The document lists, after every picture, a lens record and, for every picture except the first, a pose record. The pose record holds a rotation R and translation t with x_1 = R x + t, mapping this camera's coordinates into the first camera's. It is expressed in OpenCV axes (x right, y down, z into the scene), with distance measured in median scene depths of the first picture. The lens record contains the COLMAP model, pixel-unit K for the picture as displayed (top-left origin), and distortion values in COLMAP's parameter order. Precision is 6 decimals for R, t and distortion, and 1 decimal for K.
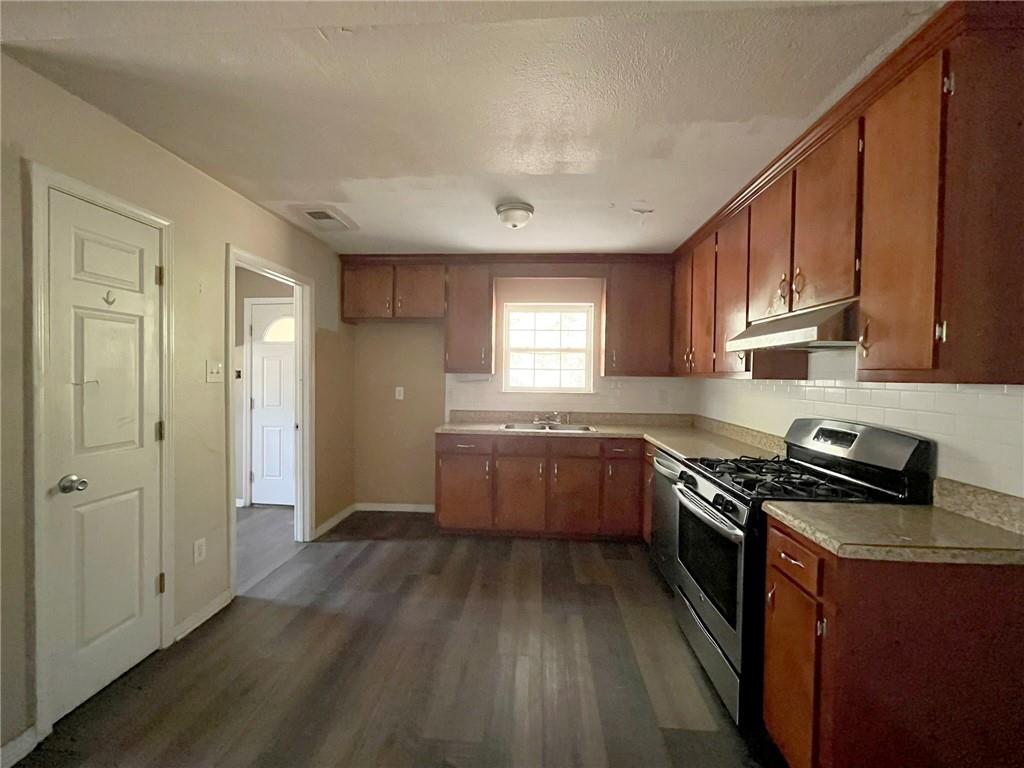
lens RADIAL K [[417.9, 0, 510.5], [0, 417.9, 383.0], [0, 0, 1]] dist [0.001483, -0.000089]
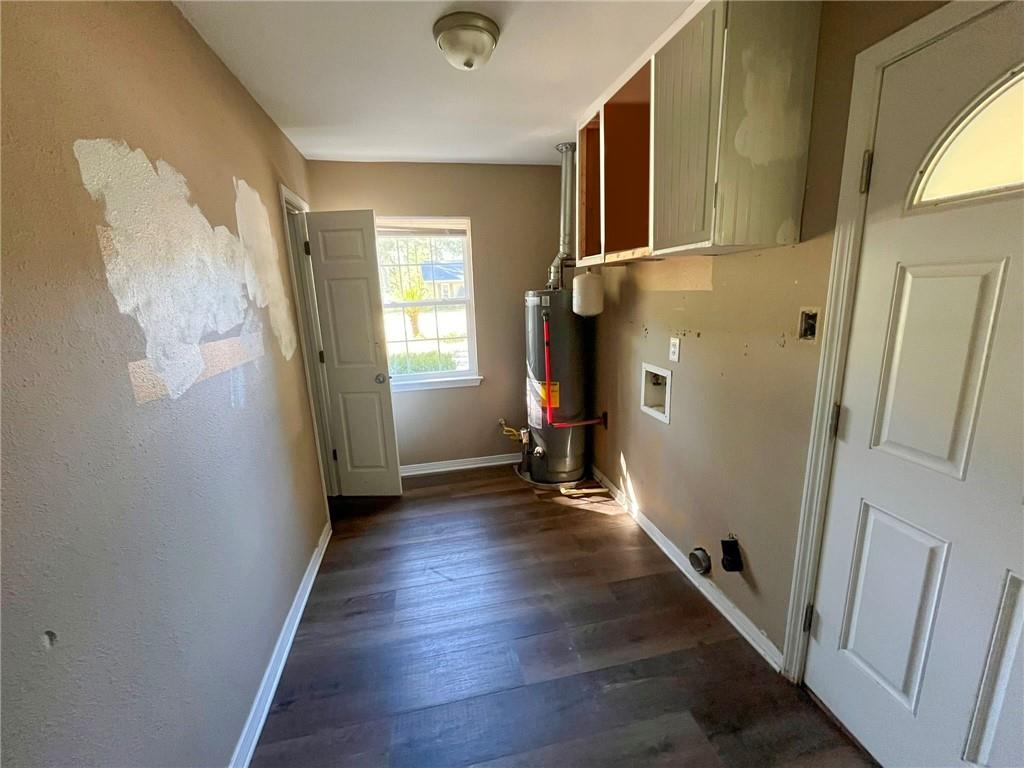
lens RADIAL K [[417.9, 0, 513.1], [0, 417.9, 378.7], [0, 0, 1]] dist [0.001483, -0.000089]
pose [[0.301104, 0.177872, -0.936855, -0.401844], [0.022307, 0.980867, 0.193397, -0.050247], [0.953330, -0.079131, 0.291376, 0.676167]]
